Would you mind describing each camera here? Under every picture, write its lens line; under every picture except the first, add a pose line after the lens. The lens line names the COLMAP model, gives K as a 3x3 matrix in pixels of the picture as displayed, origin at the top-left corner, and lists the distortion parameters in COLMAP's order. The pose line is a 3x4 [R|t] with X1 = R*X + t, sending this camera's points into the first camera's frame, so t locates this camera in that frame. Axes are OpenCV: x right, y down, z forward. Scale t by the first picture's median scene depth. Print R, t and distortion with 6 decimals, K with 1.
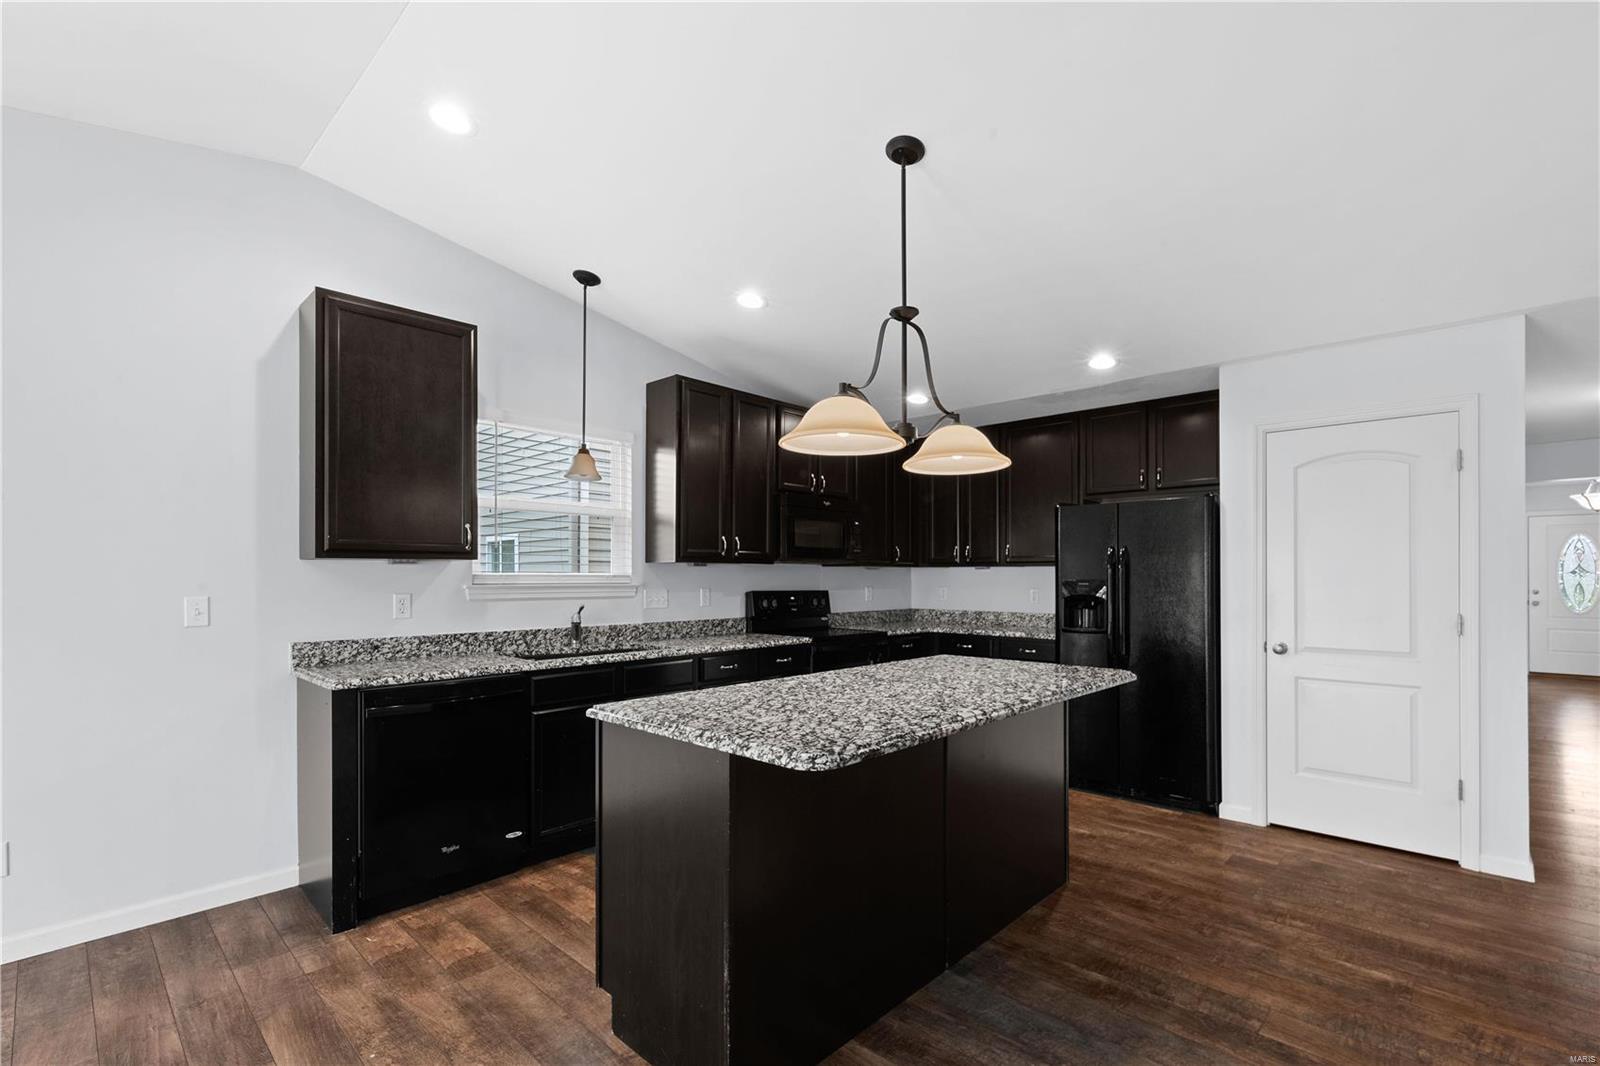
lens RADIAL K [[700.7, 0, 844.5], [0, 700.7, 581.6], [0, 0, 1]] dist [-0.002354, 0.000739]
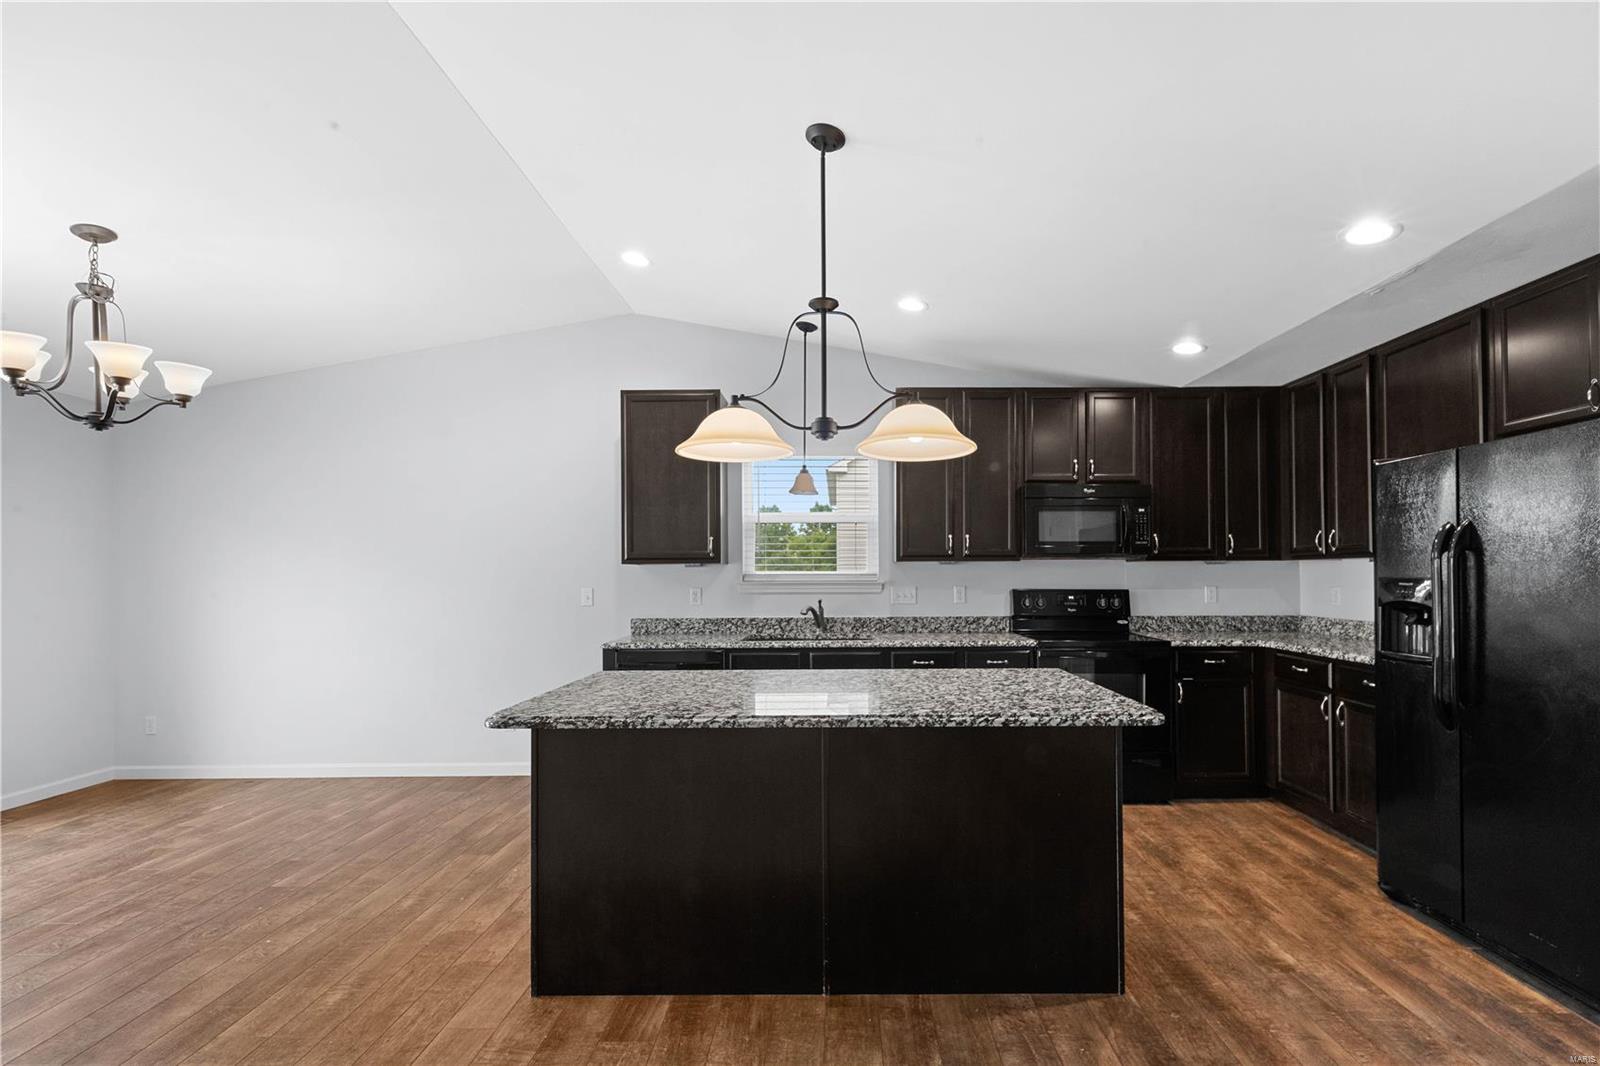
lens RADIAL K [[700.7, 0, 842.5], [0, 700.7, 567.9], [0, 0, 1]] dist [-0.002354, 0.000739]
pose [[0.670134, -0.010844, -0.742161, 0.541441], [-0.000270, 0.999890, -0.014854, -0.001073], [0.742240, 0.010155, 0.670057, 0.240018]]
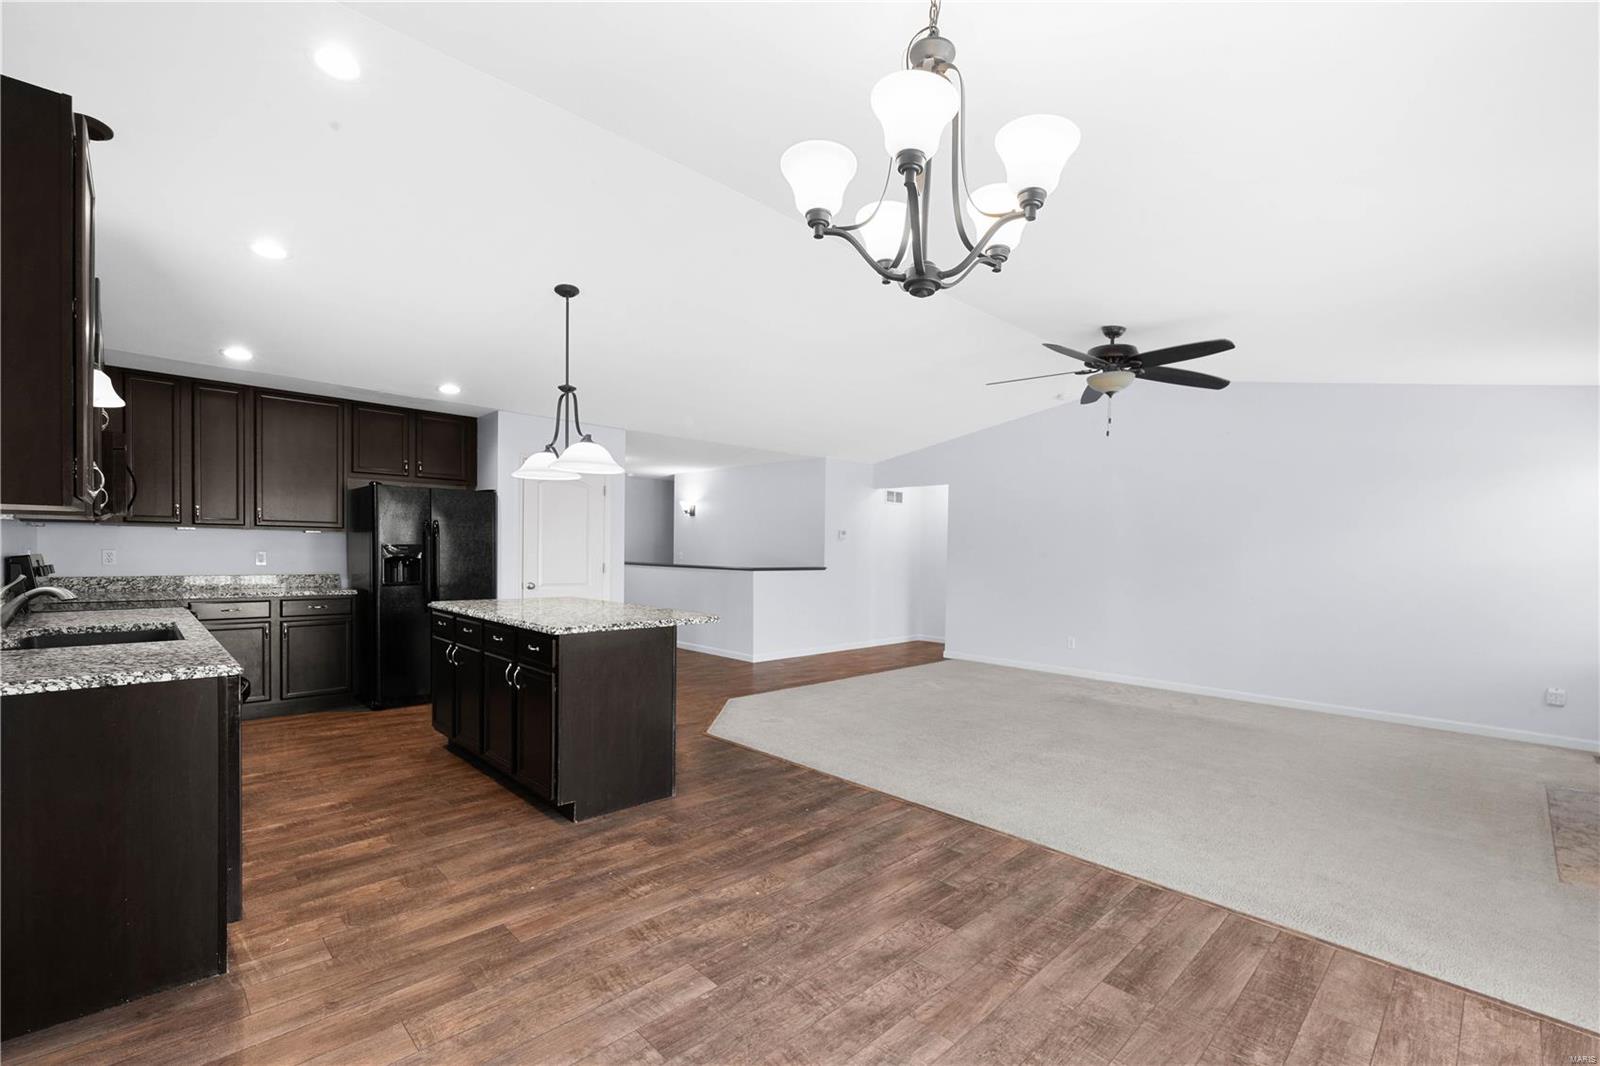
lens RADIAL K [[700.7, 0, 834.6], [0, 700.7, 559.1], [0, 0, 1]] dist [-0.002354, 0.000739]
pose [[0.041072, -0.012034, 0.999084, -1.052062], [-0.009703, 0.999876, 0.012443, 0.001926], [-0.999109, -0.010205, 0.040950, 0.180847]]
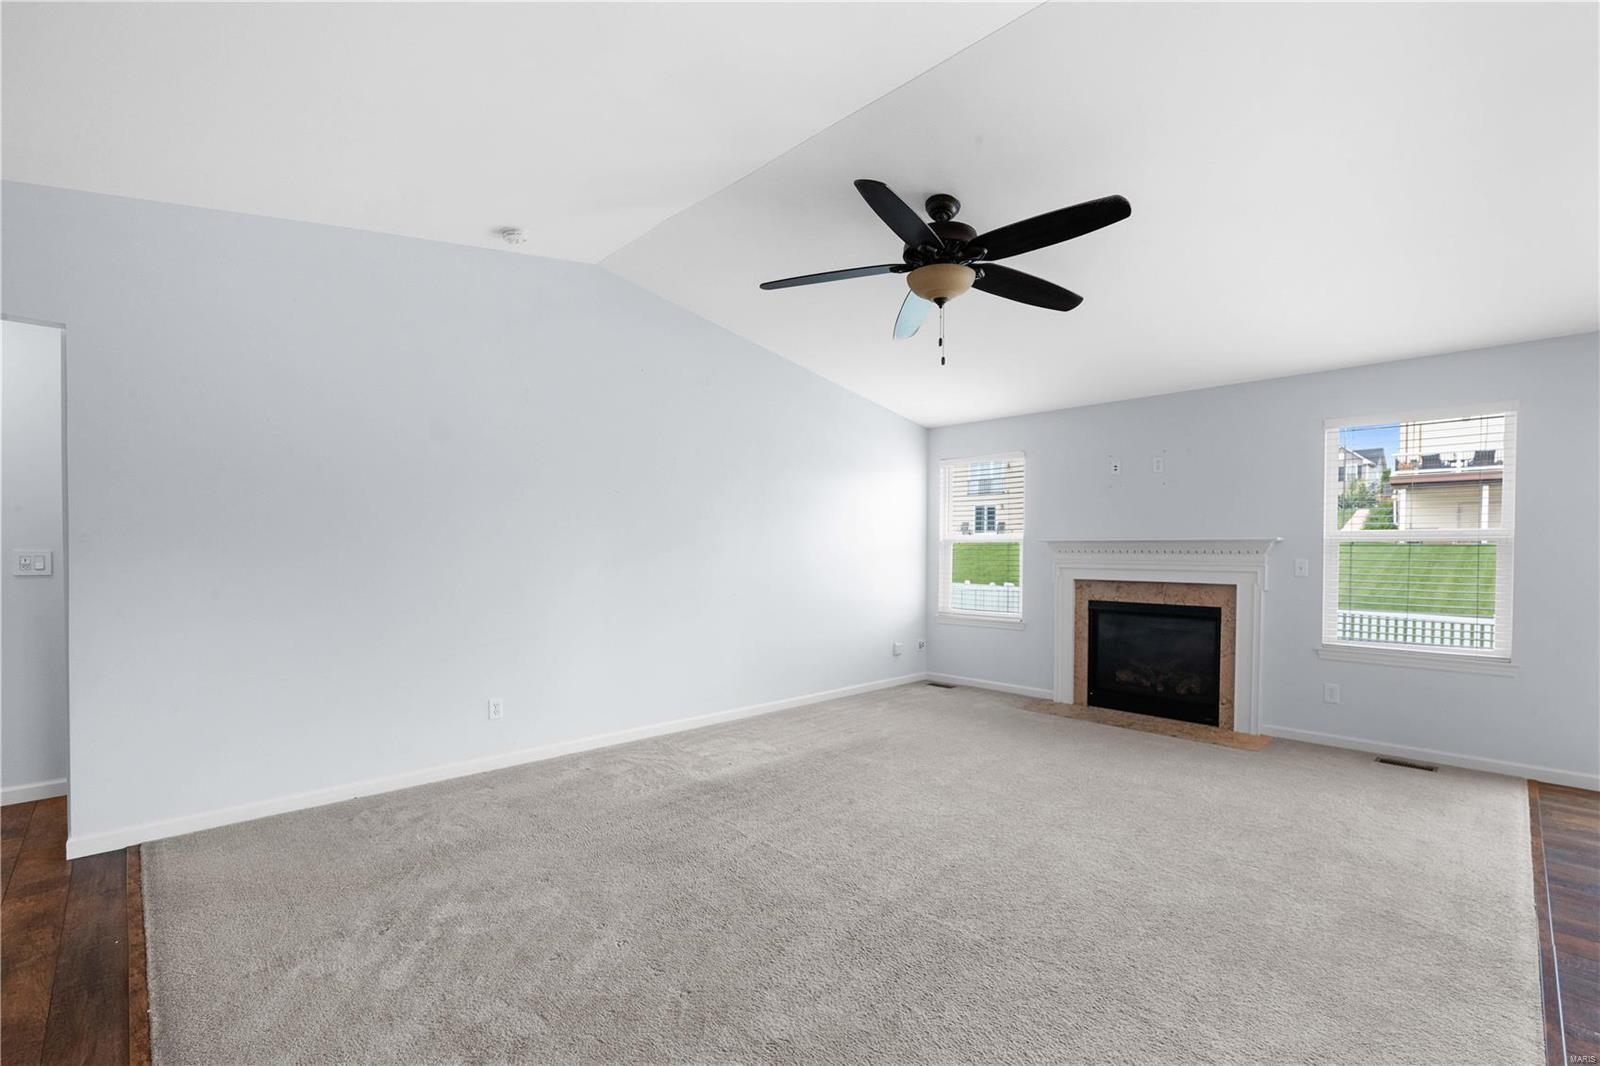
lens RADIAL K [[700.7, 0, 831.4], [0, 700.7, 560.5], [0, 0, 1]] dist [-0.002354, 0.000739]
pose [[-0.999237, -0.005471, 0.038674, 0.426254], [-0.004816, 0.999843, 0.017030, 0.016090], [-0.038761, 0.016830, -0.999107, 0.624333]]
